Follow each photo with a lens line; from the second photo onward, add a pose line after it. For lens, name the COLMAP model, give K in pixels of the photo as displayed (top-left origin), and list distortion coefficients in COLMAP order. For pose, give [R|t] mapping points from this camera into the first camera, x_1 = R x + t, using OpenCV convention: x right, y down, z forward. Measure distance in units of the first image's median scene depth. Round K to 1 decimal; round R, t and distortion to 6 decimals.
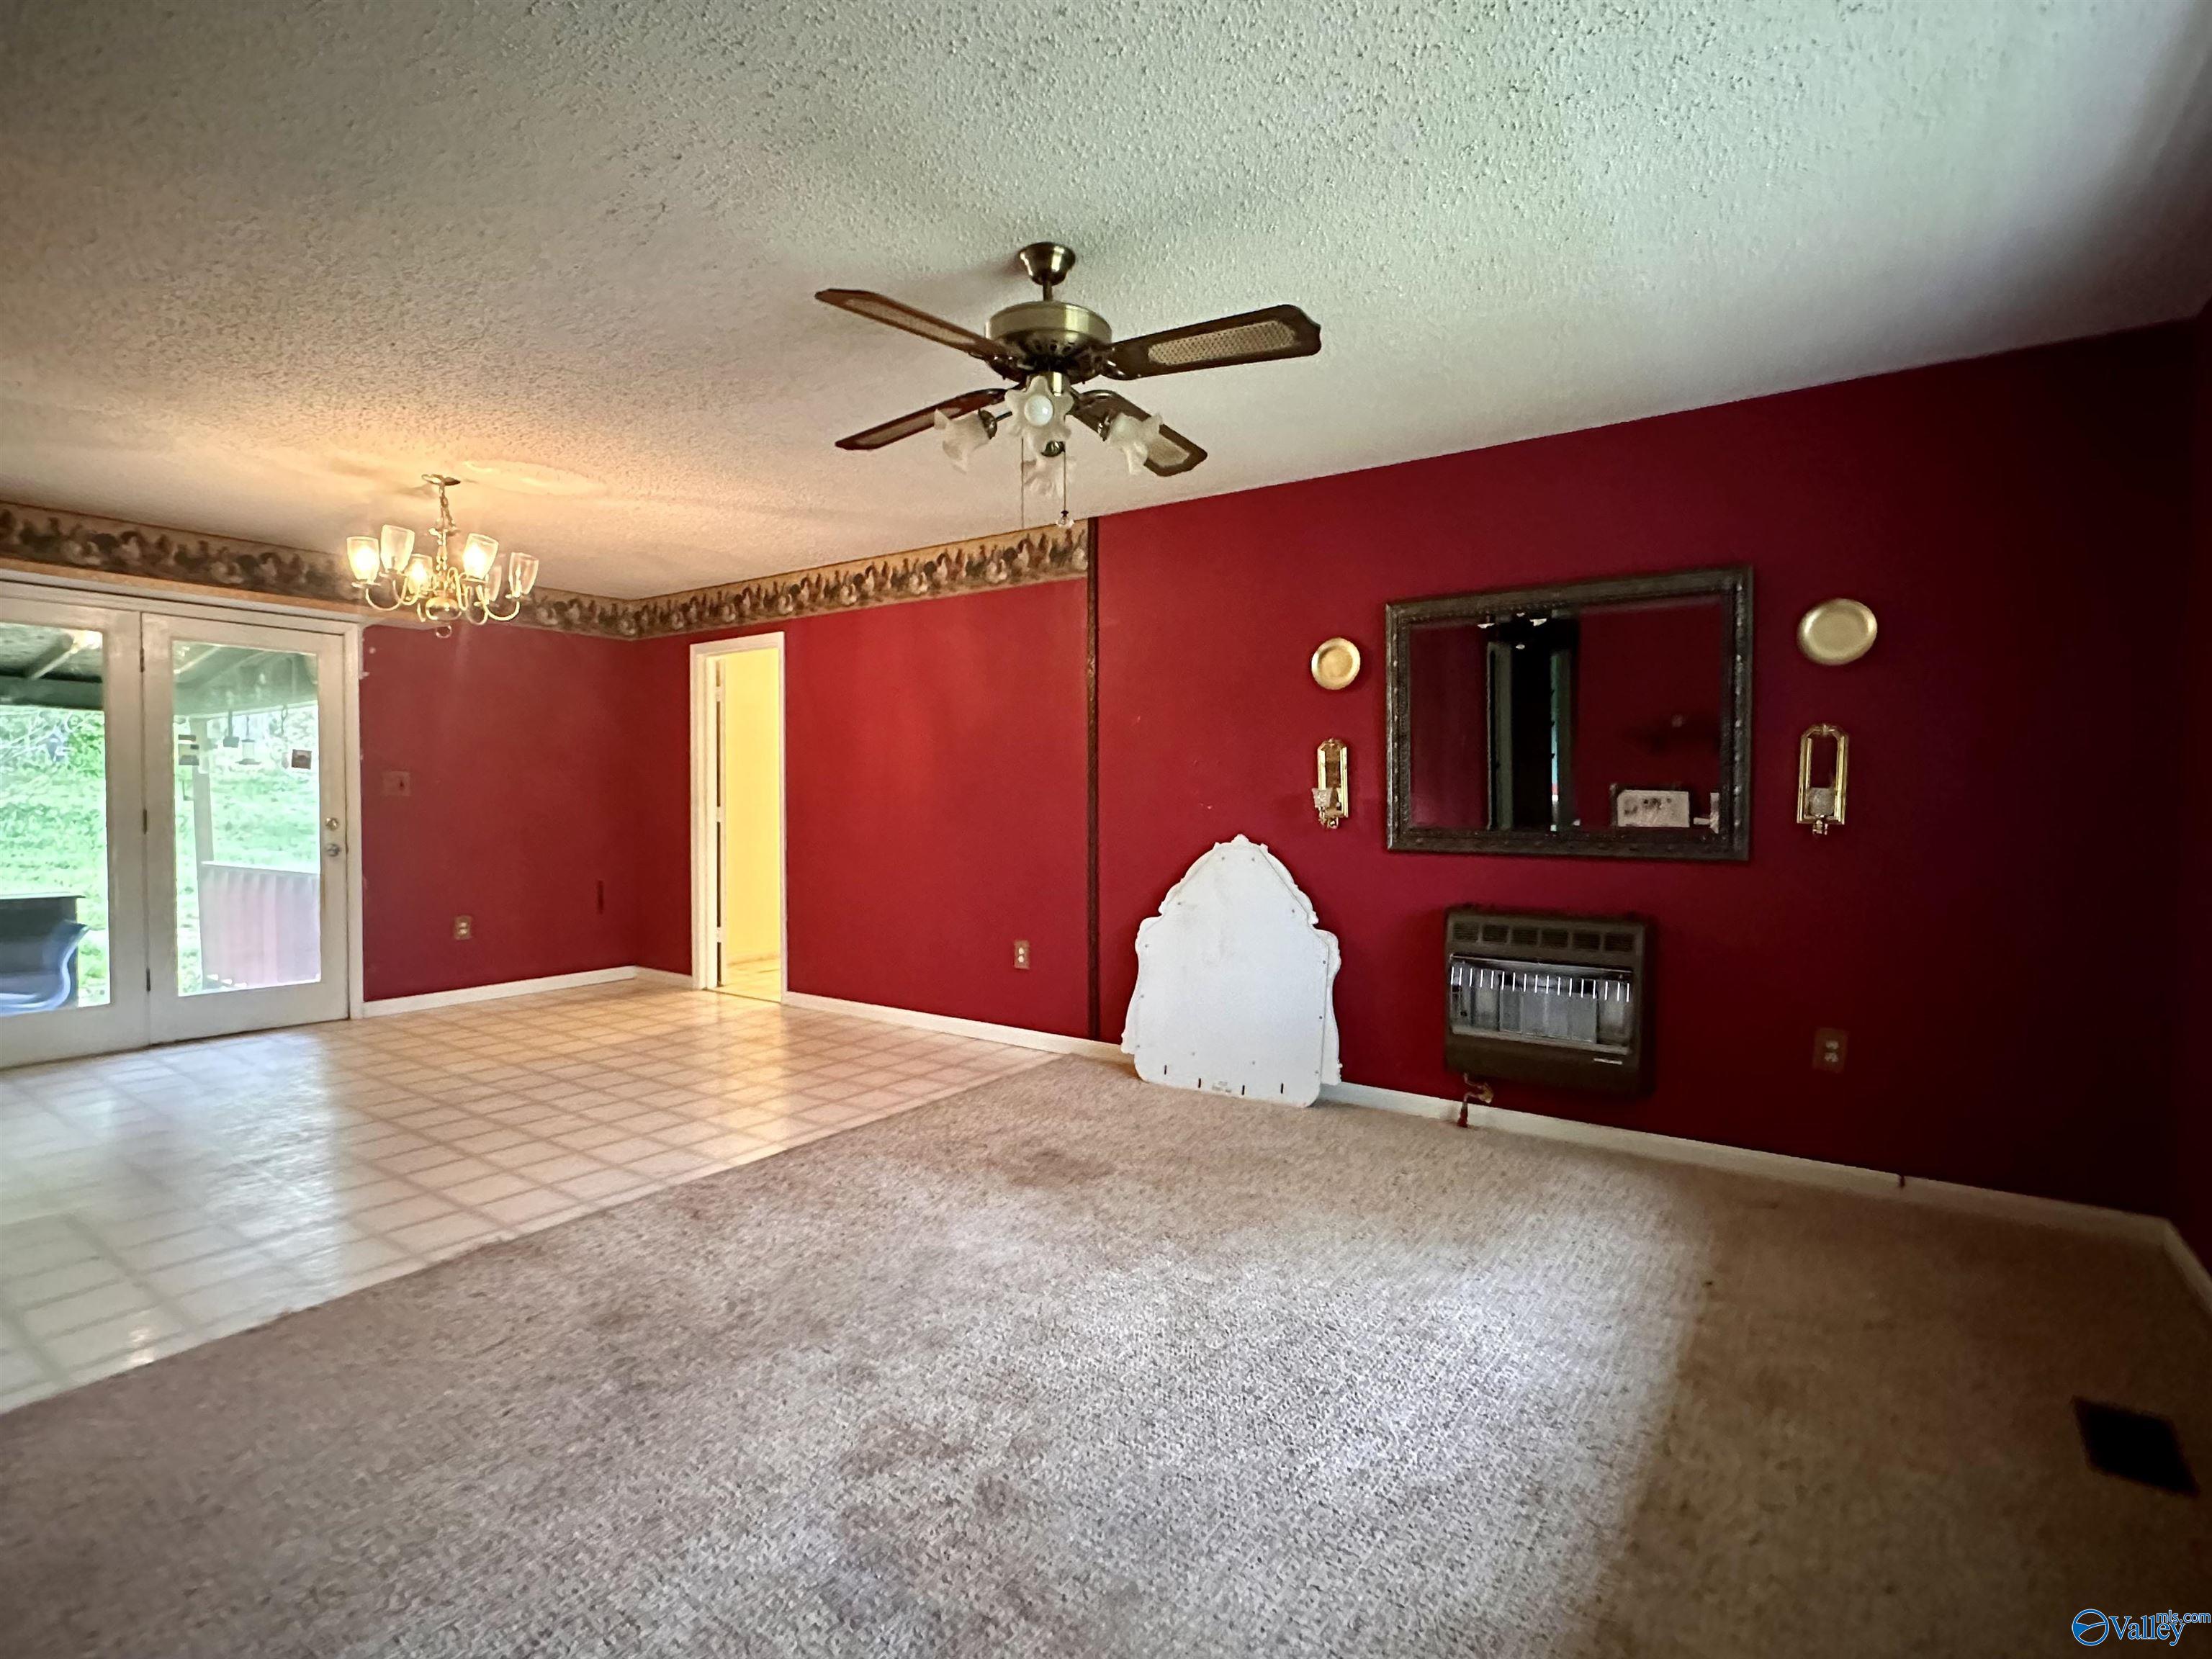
lens RADIAL K [[1078.1, 0, 1110.6], [0, 1078.1, 836.5], [0, 0, 1]] dist [-0.006548, 0.001661]
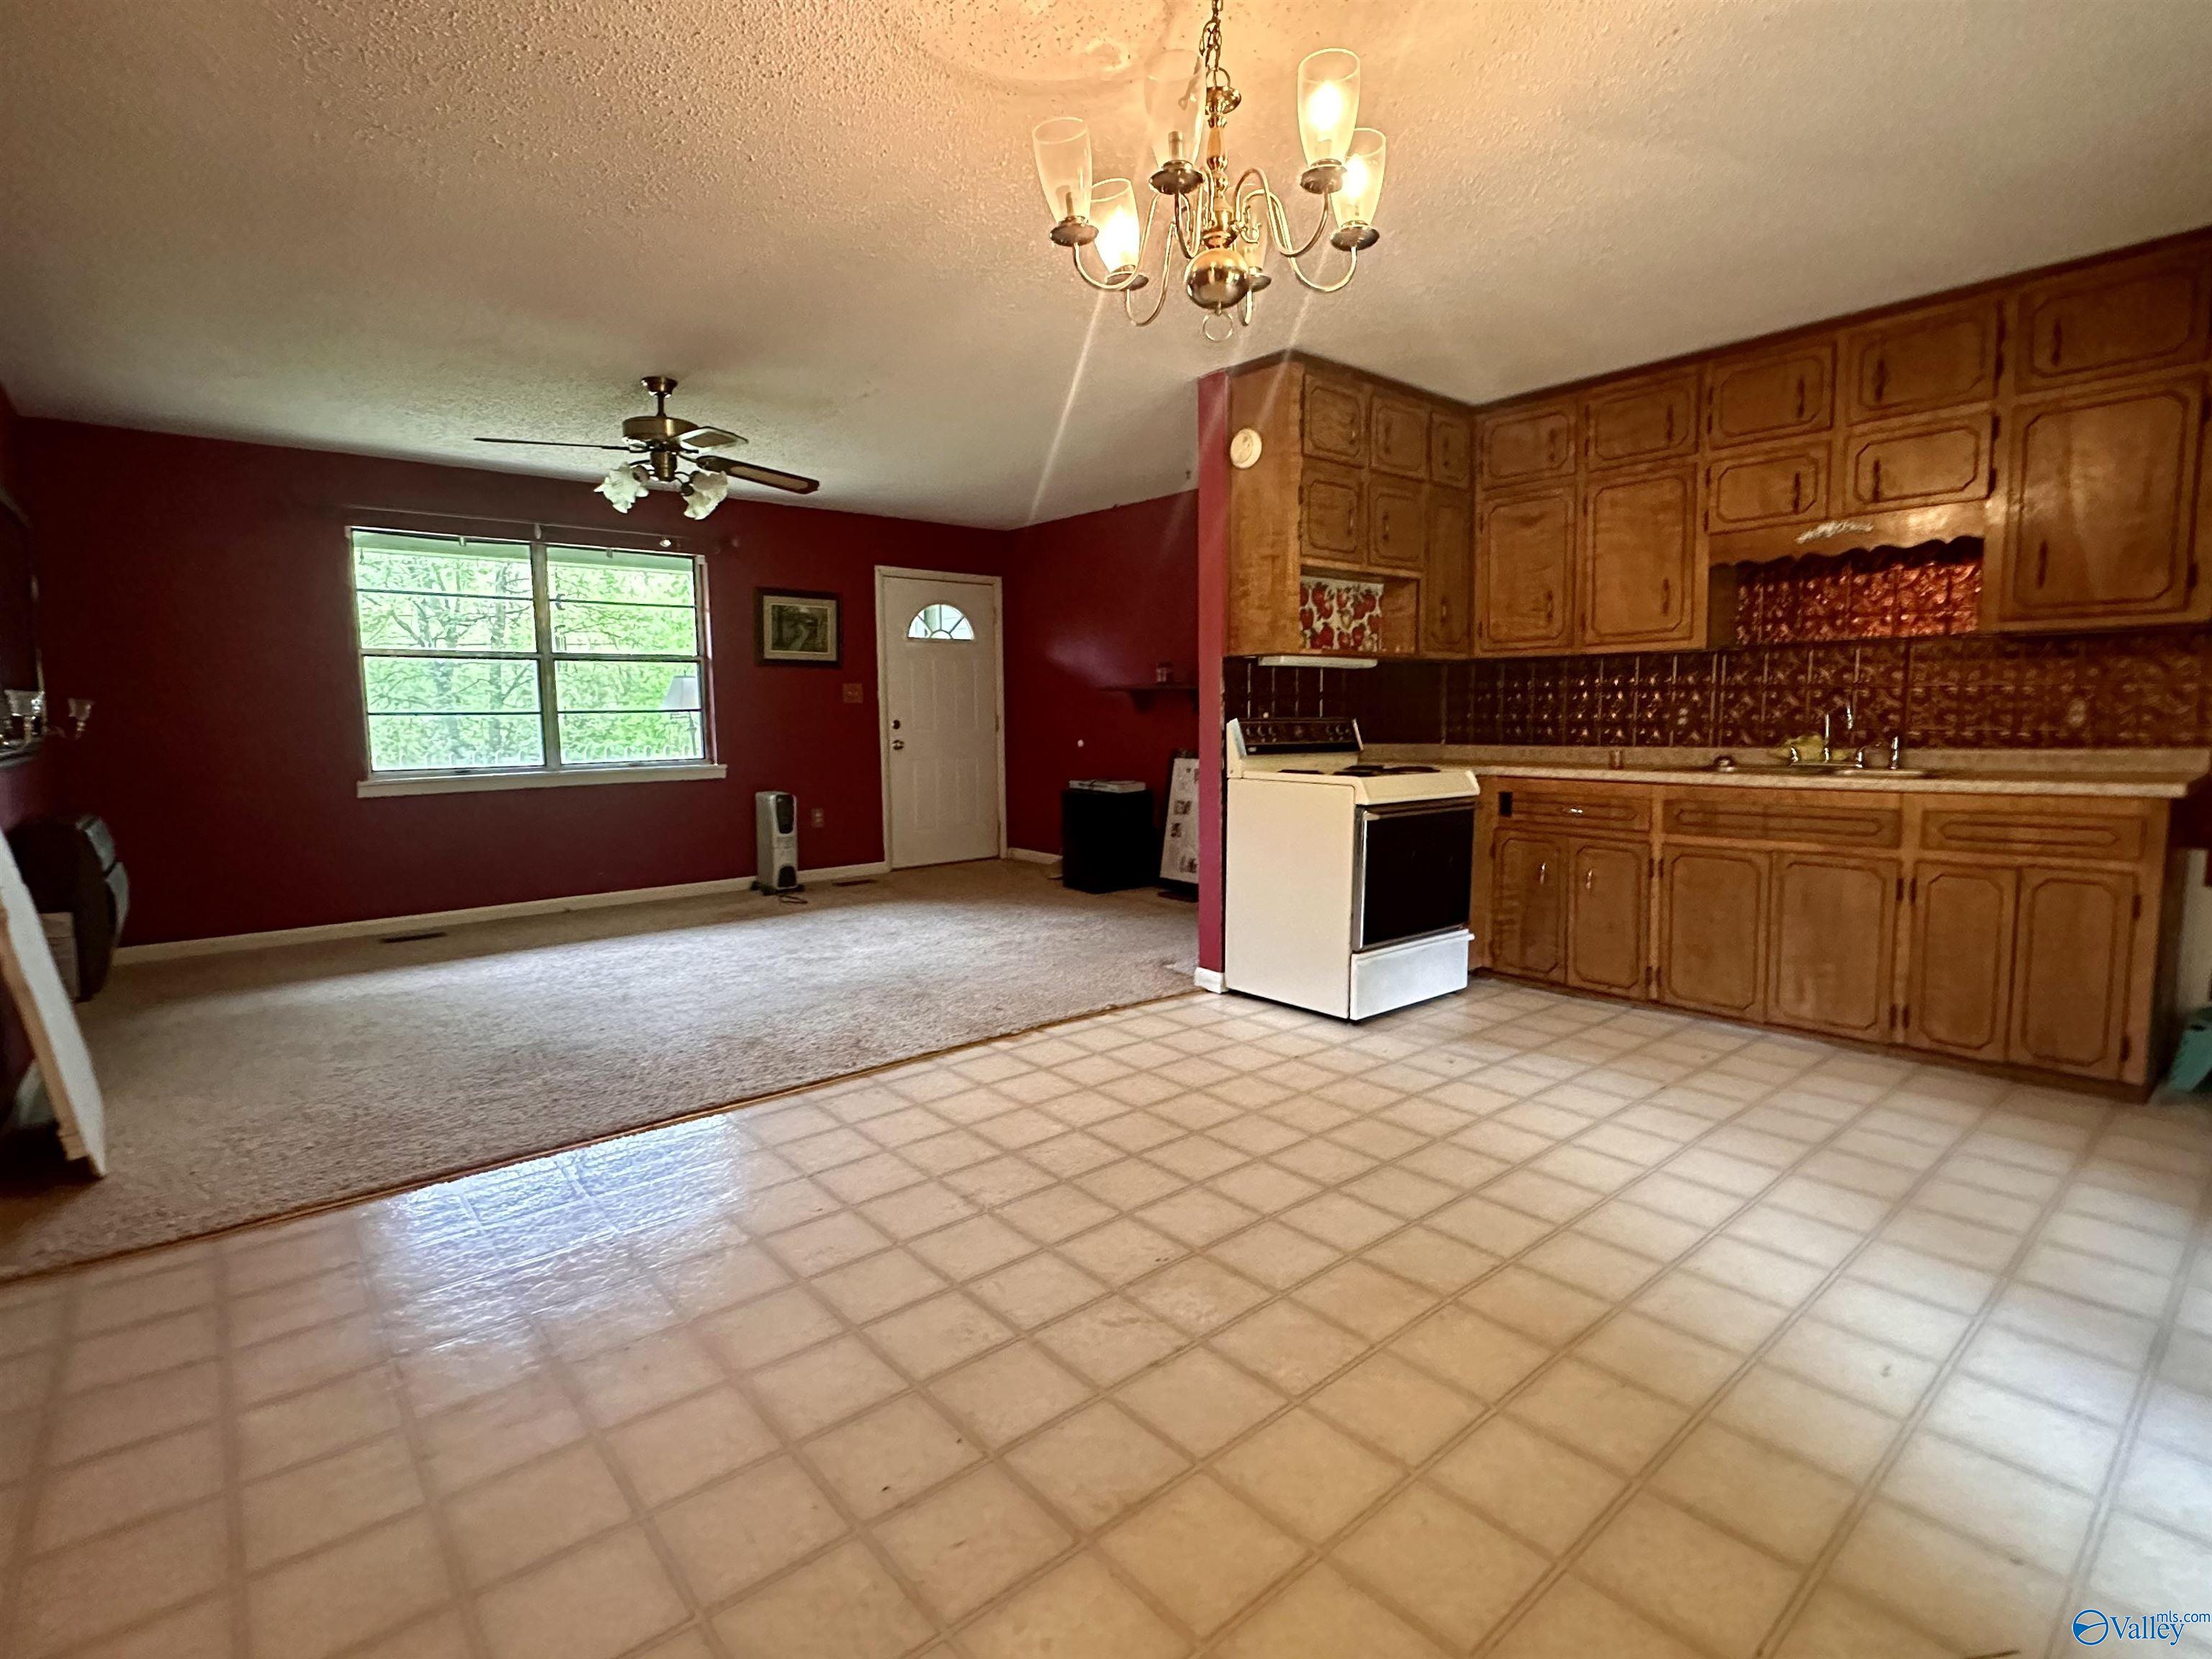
lens RADIAL K [[1078.1, 0, 1110.1], [0, 1078.1, 813.8], [0, 0, 1]] dist [-0.006548, 0.001661]
pose [[-0.968047, -0.018398, 0.250094, -0.834769], [0.016487, 0.990478, 0.136682, -0.057678], [-0.250227, 0.136437, -0.958526, 1.789163]]
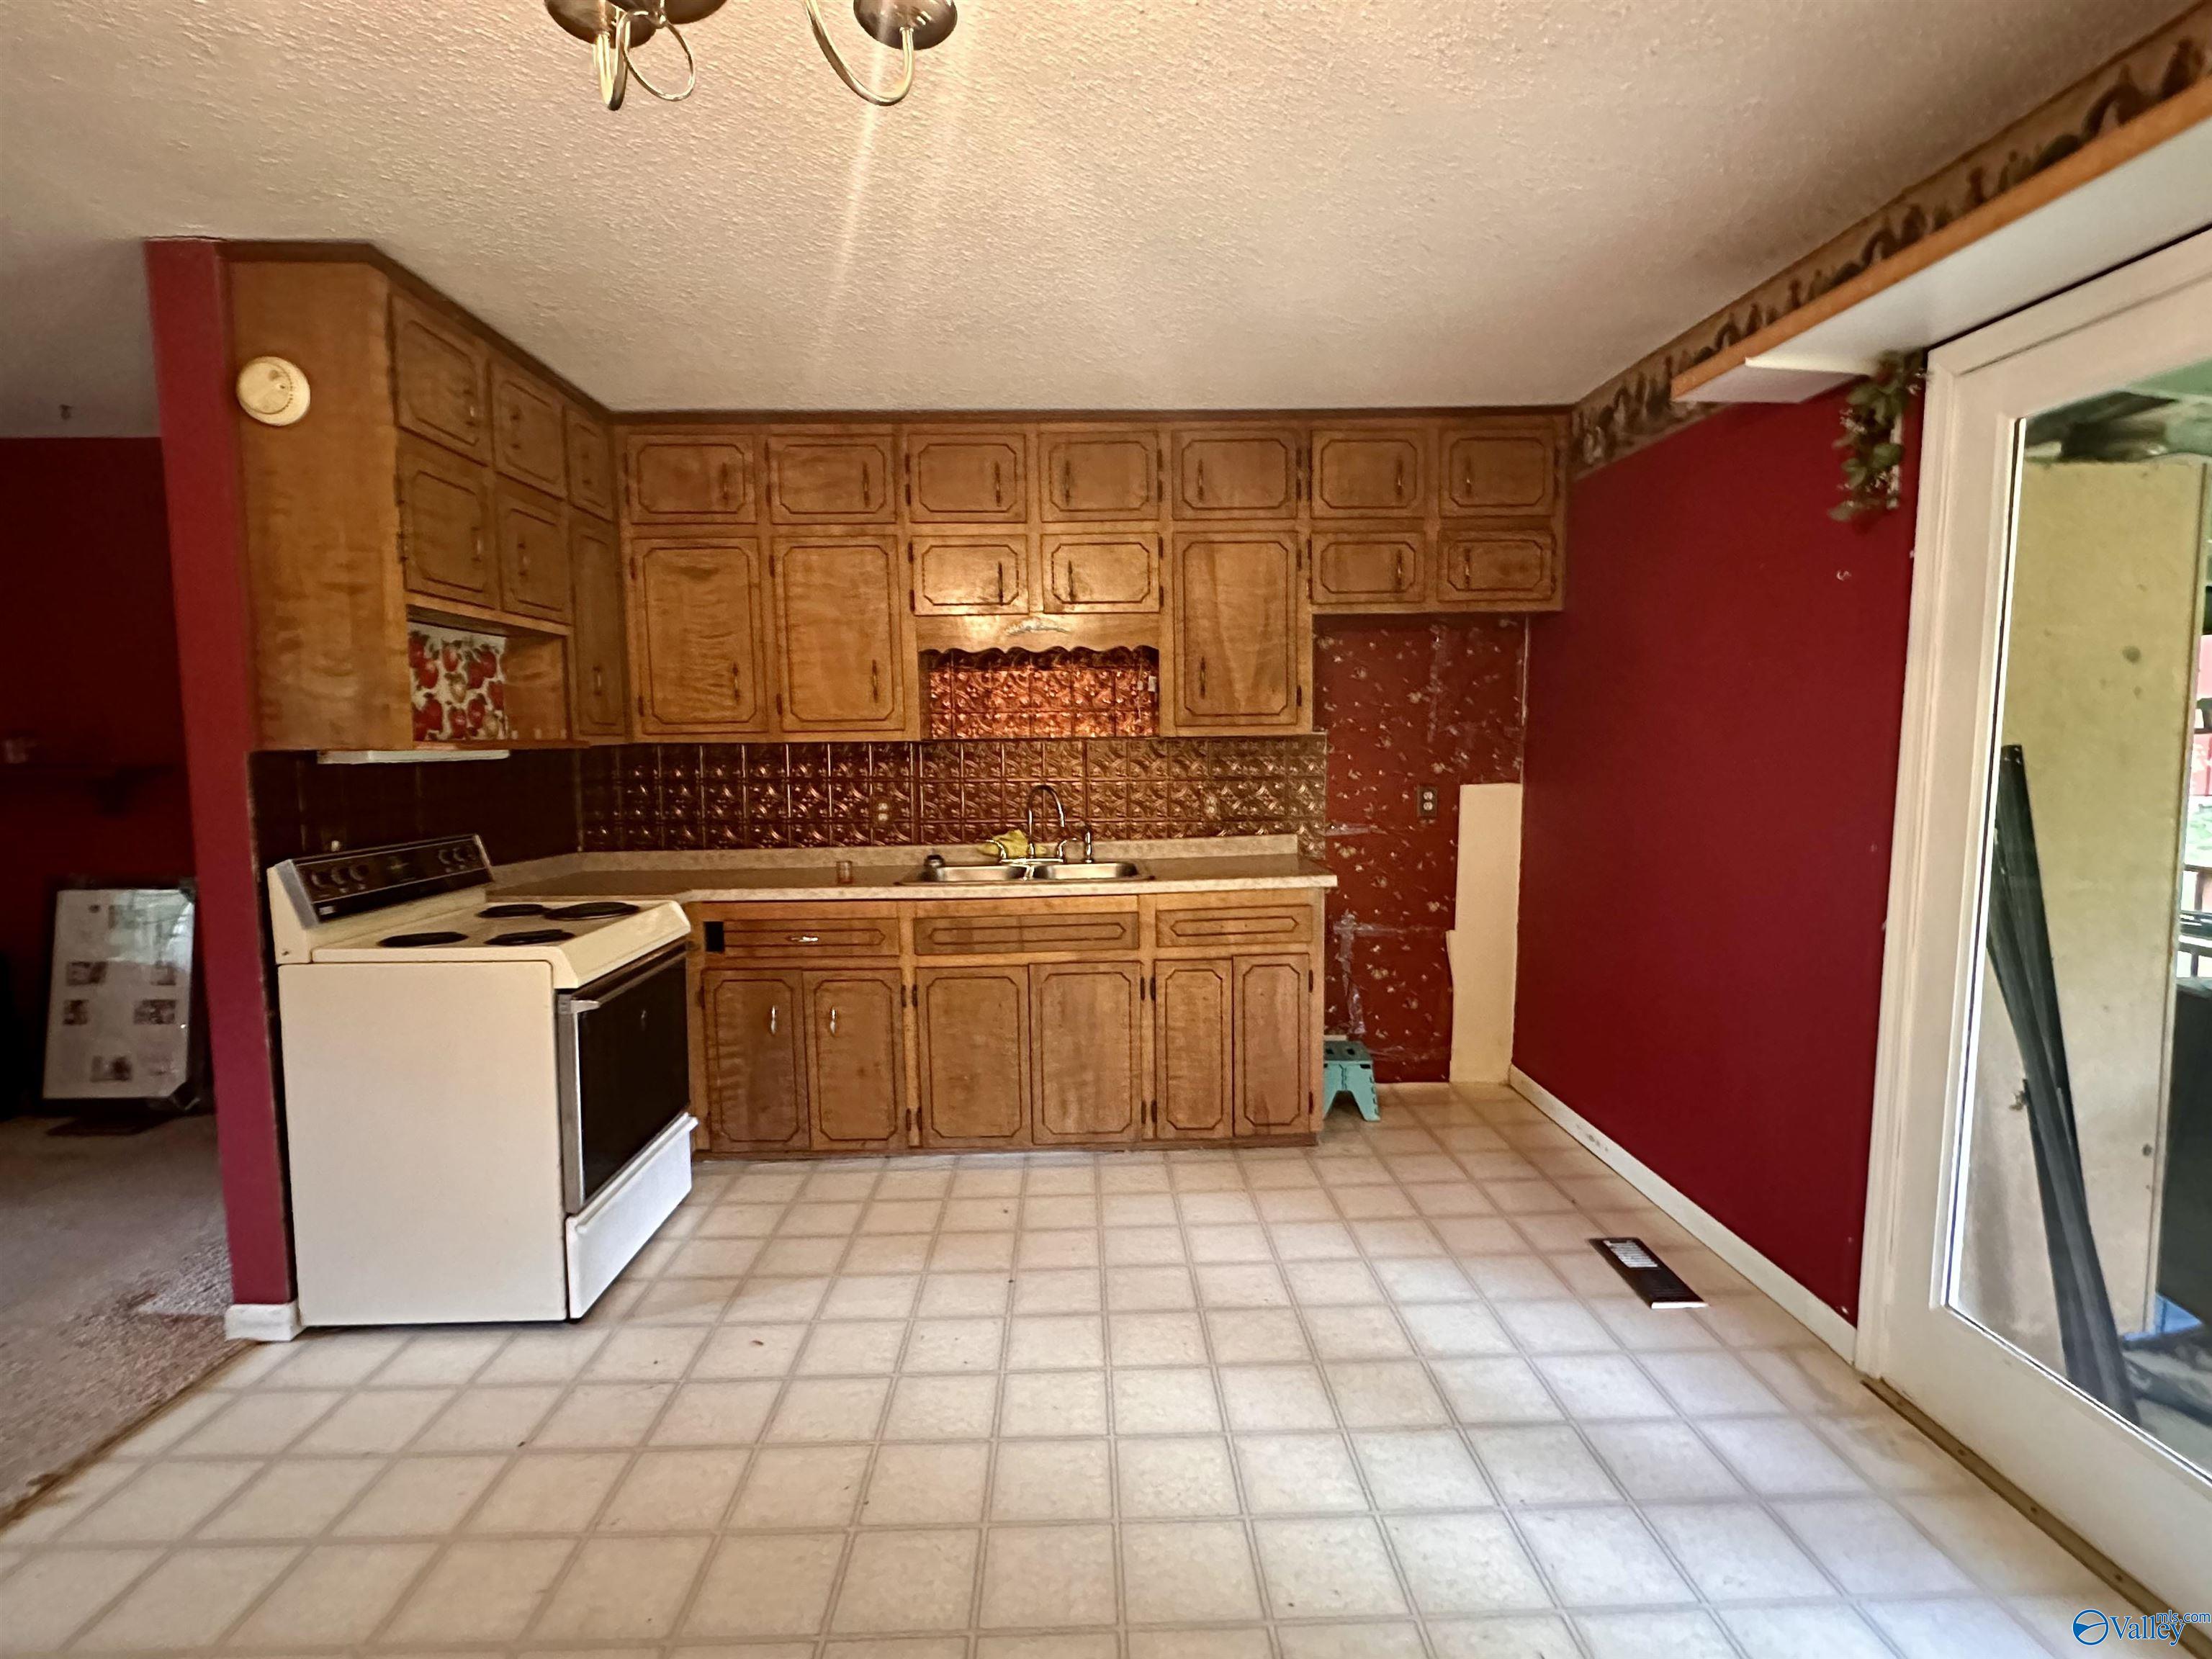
lens RADIAL K [[1078.1, 0, 1124.0], [0, 1078.1, 829.7], [0, 0, 1]] dist [-0.006548, 0.001661]
pose [[-0.800619, 0.053507, -0.596780, -0.687030], [-0.018720, 0.993285, 0.114171, -0.104163], [0.598881, 0.102579, -0.794241, 1.451666]]
